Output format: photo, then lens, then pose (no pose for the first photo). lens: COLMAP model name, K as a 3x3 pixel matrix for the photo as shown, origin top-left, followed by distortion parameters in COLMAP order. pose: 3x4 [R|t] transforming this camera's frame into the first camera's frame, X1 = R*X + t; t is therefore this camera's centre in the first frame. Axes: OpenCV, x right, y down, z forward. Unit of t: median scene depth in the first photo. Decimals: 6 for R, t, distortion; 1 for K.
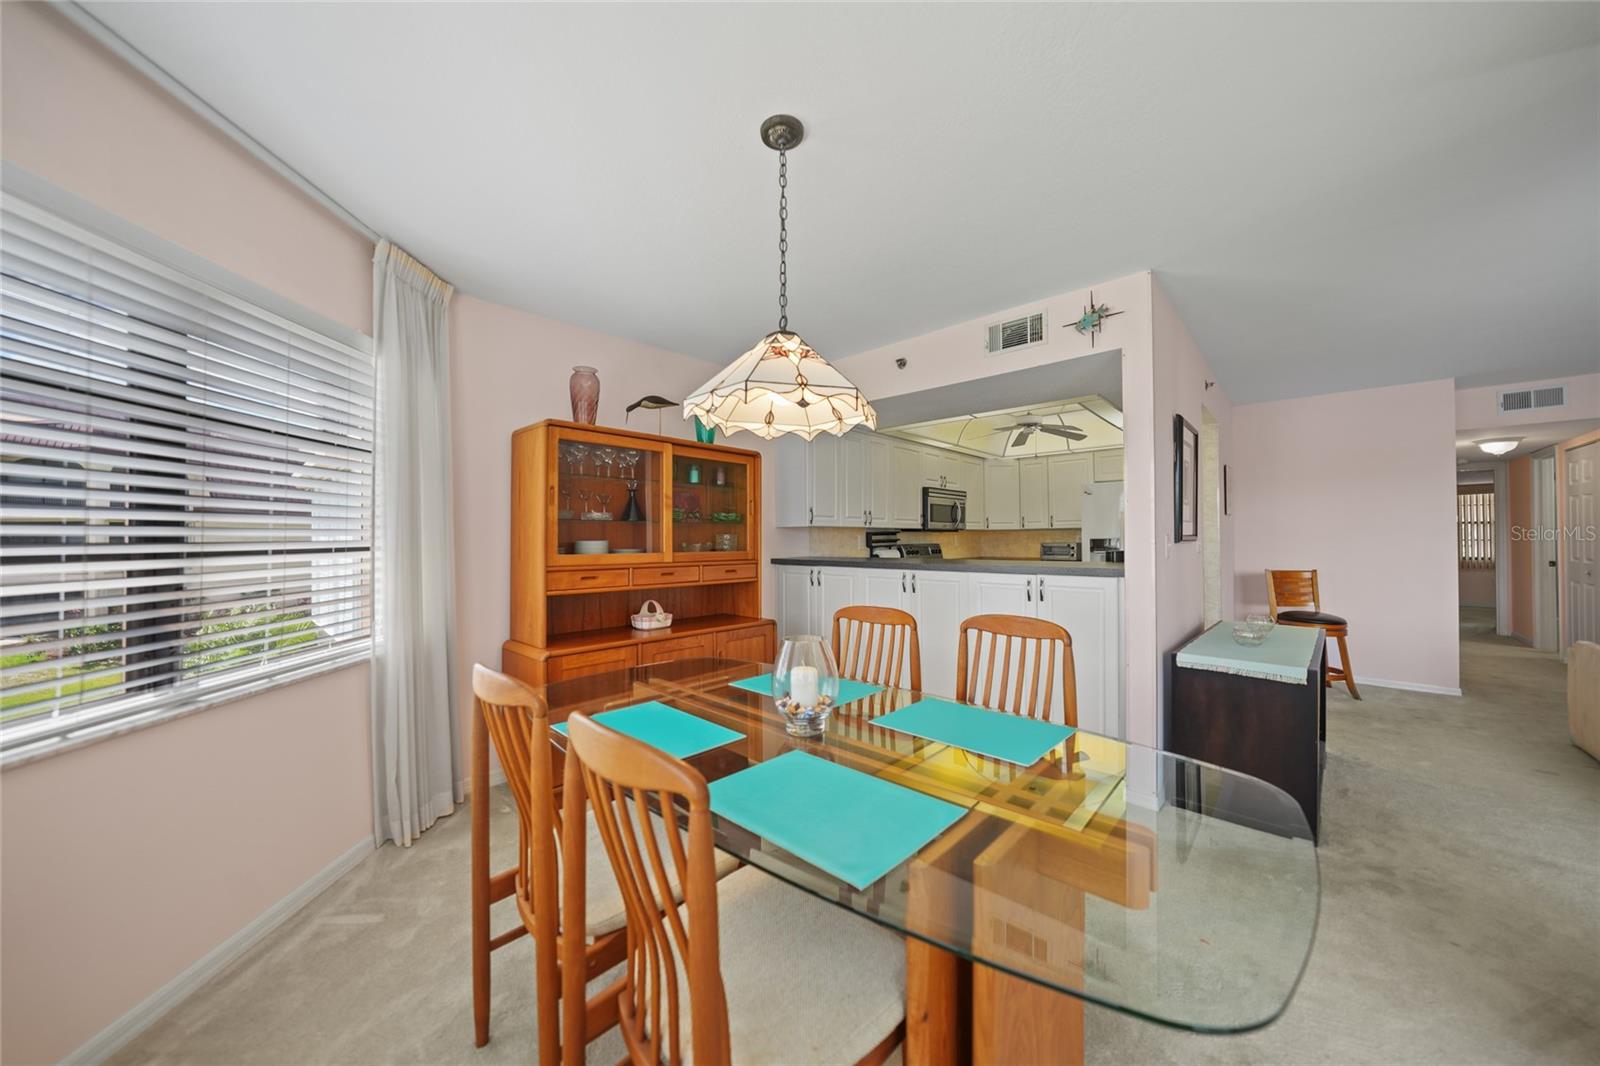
lens RADIAL K [[550.8, 0, 790.6], [0, 550.8, 538.4], [0, 0, 1]] dist [-0.017357, 0.002944]
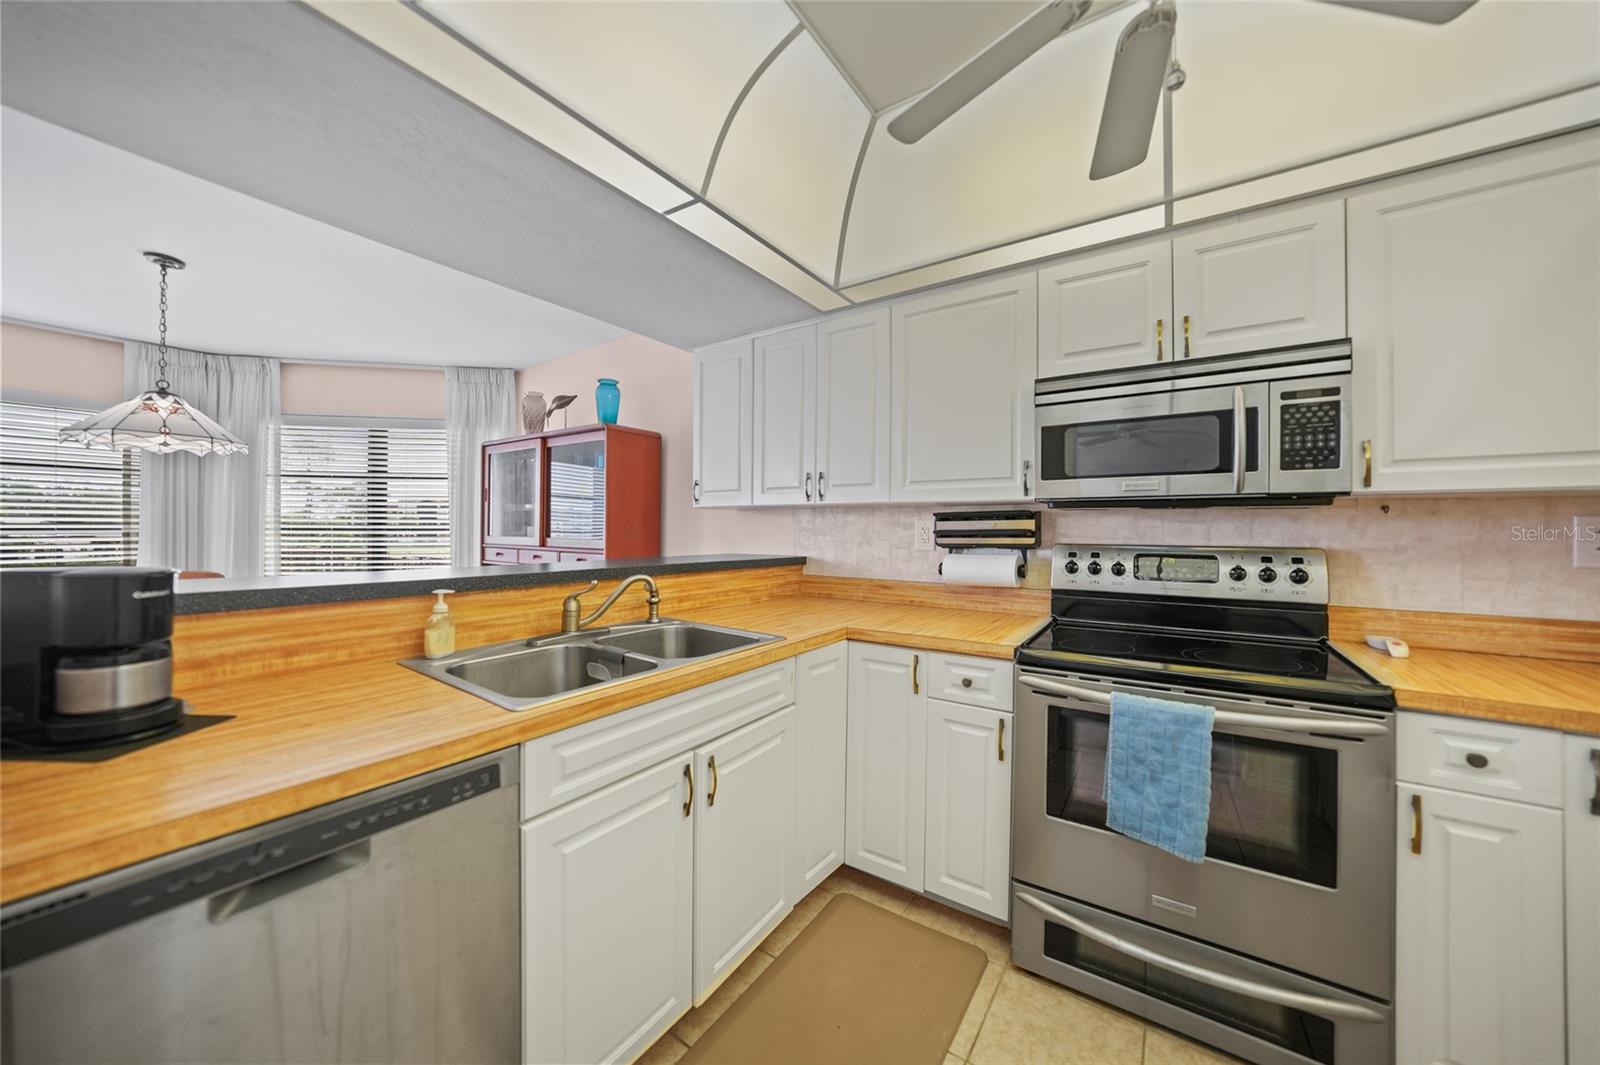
lens RADIAL K [[553.9, 0, 801.3], [0, 553.9, 529.6], [0, 0, 1]] dist [-0.031901, 0.007934]
pose [[0.159213, 0.005047, -0.987231, 0.990475], [-0.008193, 0.999959, 0.003790, 0.001674], [0.987210, 0.007485, 0.159248, 1.396351]]
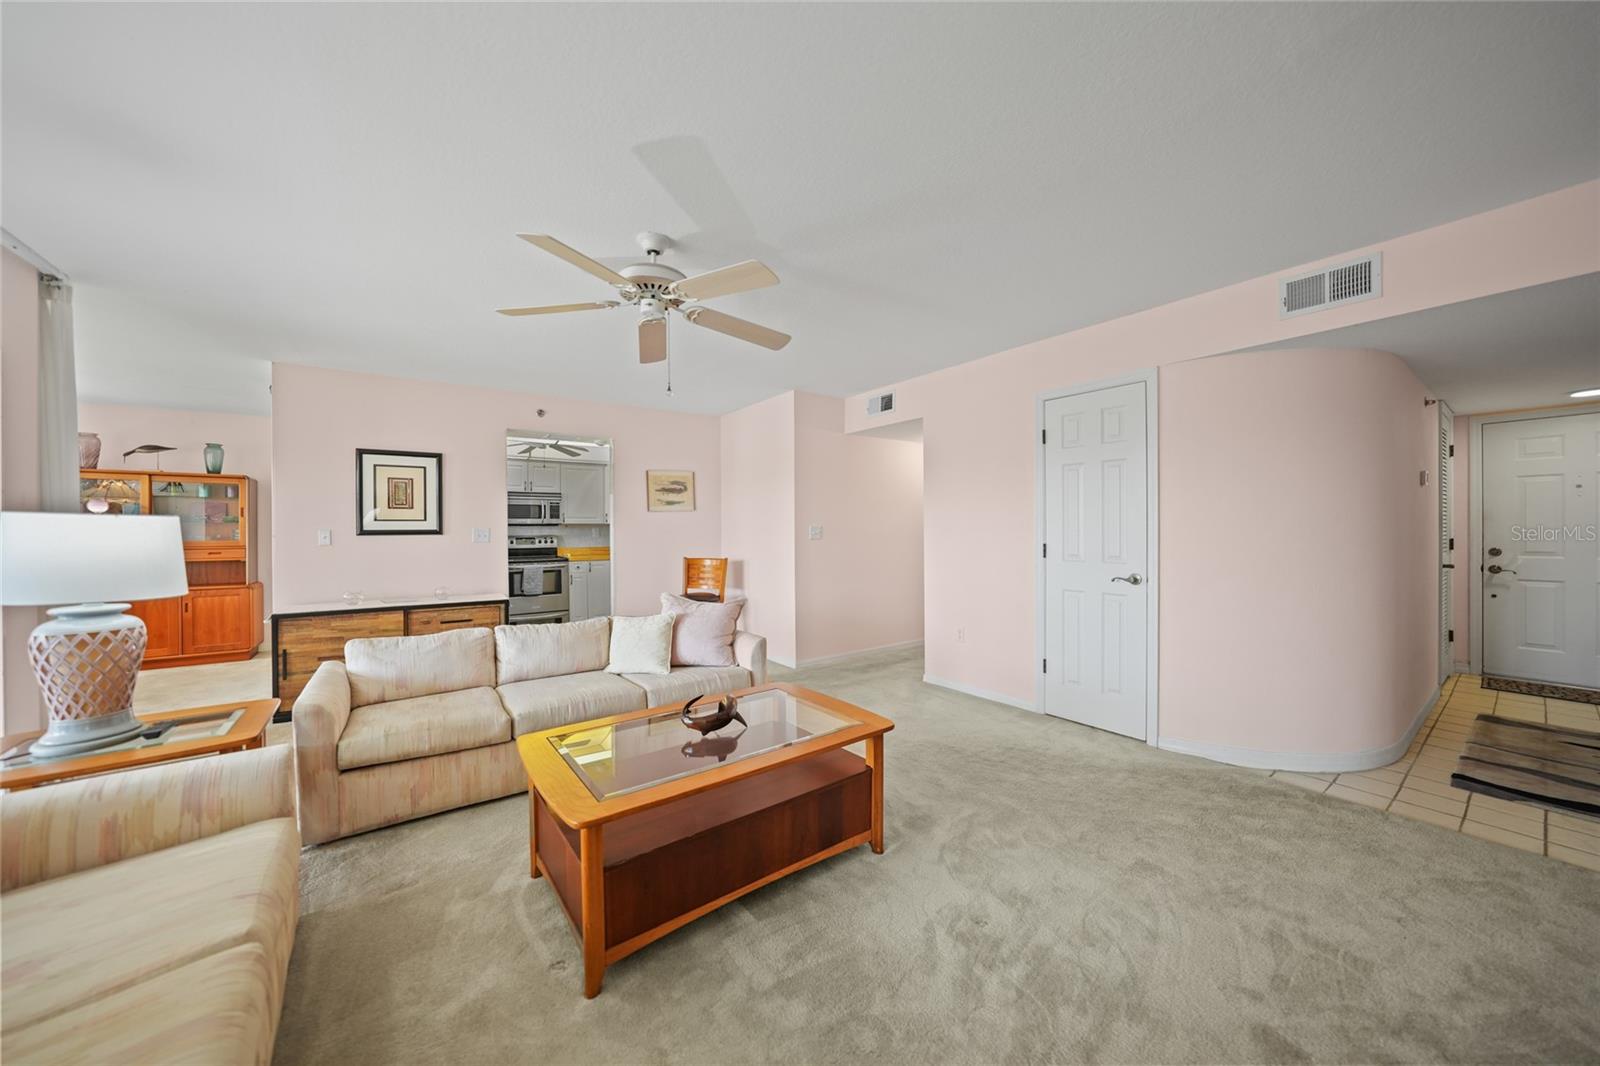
lens RADIAL K [[553.9, 0, 801.3], [0, 553.9, 530.1], [0, 0, 1]] dist [-0.031901, 0.007934]
pose [[0.984336, 0.001007, -0.176299, 2.031712], [-0.000386, 0.999994, 0.003560, -0.013720], [0.176301, -0.003436, 0.984330, -0.199206]]
